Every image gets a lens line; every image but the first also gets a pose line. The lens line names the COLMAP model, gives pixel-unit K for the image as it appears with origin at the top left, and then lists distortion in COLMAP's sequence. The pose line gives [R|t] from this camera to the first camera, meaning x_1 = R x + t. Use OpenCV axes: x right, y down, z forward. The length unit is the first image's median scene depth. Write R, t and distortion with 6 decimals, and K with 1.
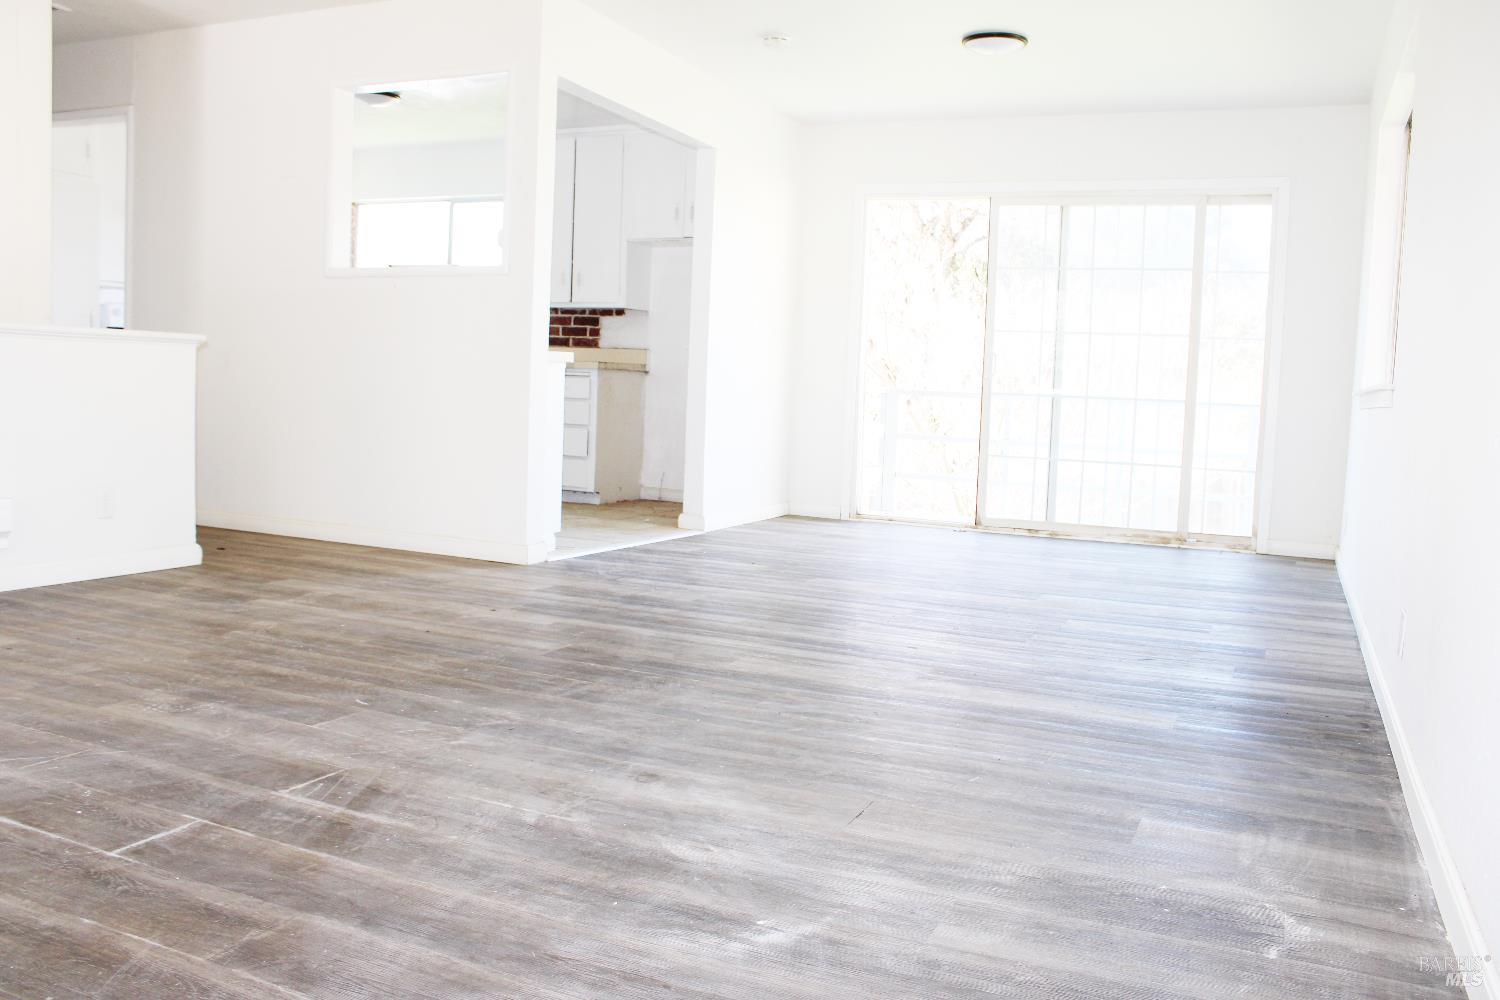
lens RADIAL K [[1242.8, 0, 755.6], [0, 1242.8, 505.0], [0, 0, 1]] dist [-0.159358, 0.135126]
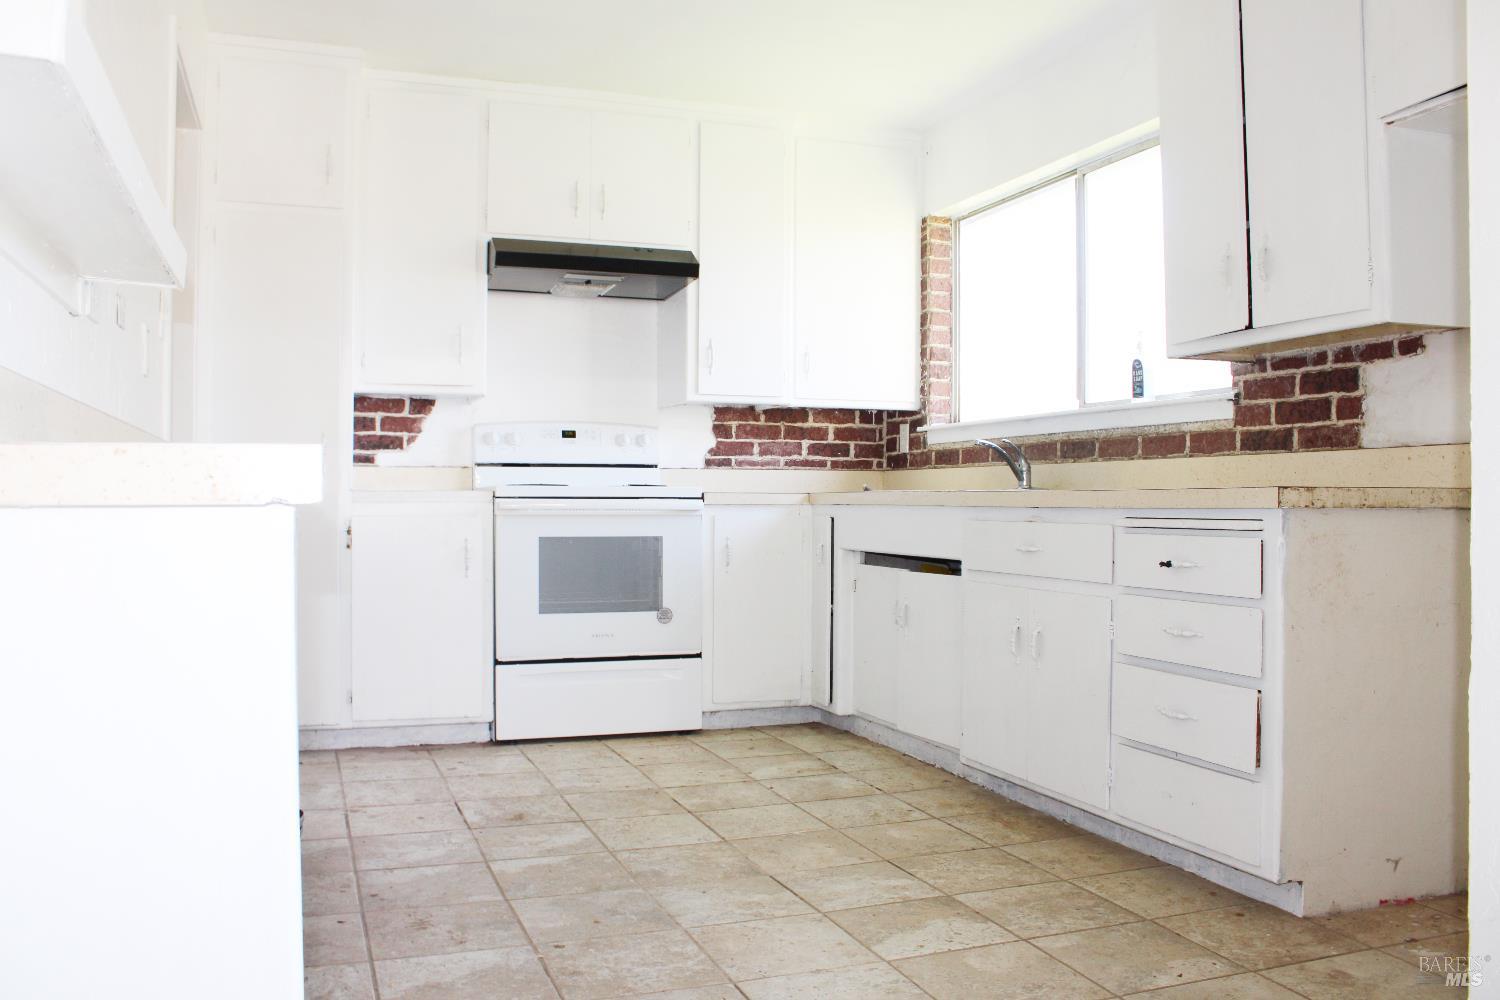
lens RADIAL K [[1242.8, 0, 755.6], [0, 1242.8, 505.0], [0, 0, 1]] dist [-0.159358, 0.135126]
pose [[0.694888, -0.040220, -0.717992, 0.005475], [-0.039652, 0.994773, -0.094101, -0.068757], [0.718024, 0.093859, 0.689661, 0.619823]]
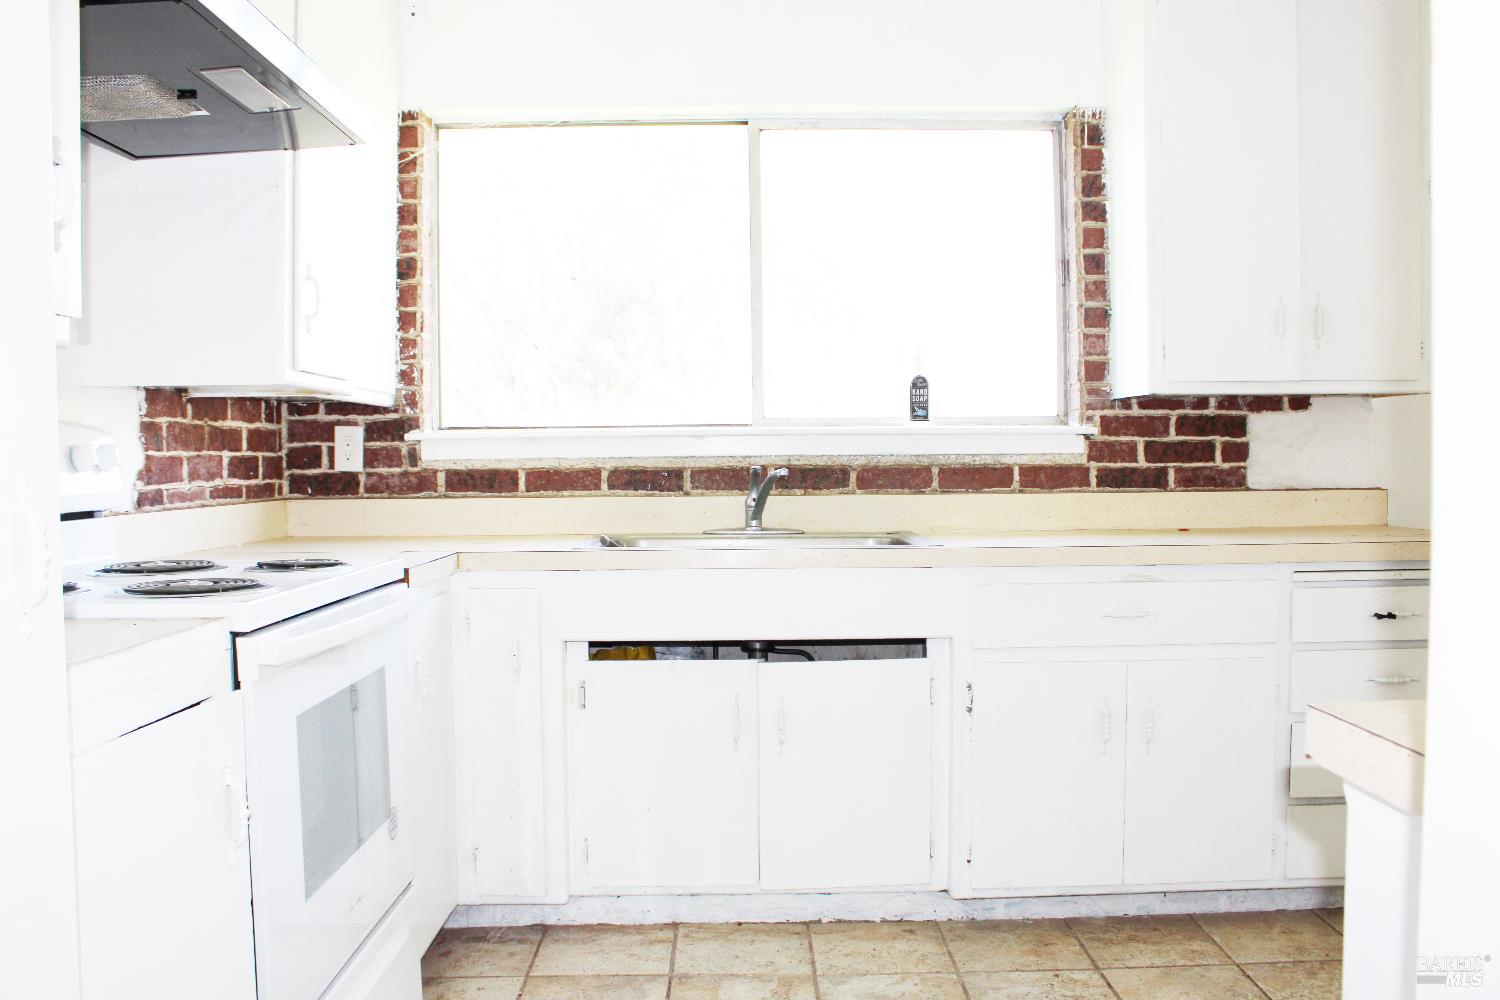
lens RADIAL K [[1242.8, 0, 755.6], [0, 1242.8, 505.0], [0, 0, 1]] dist [-0.159358, 0.135126]
pose [[0.910382, -0.067879, 0.408163, -0.441416], [0.088615, 0.995549, -0.032089, -0.122978], [-0.404168, 0.065382, 0.912345, 0.693993]]
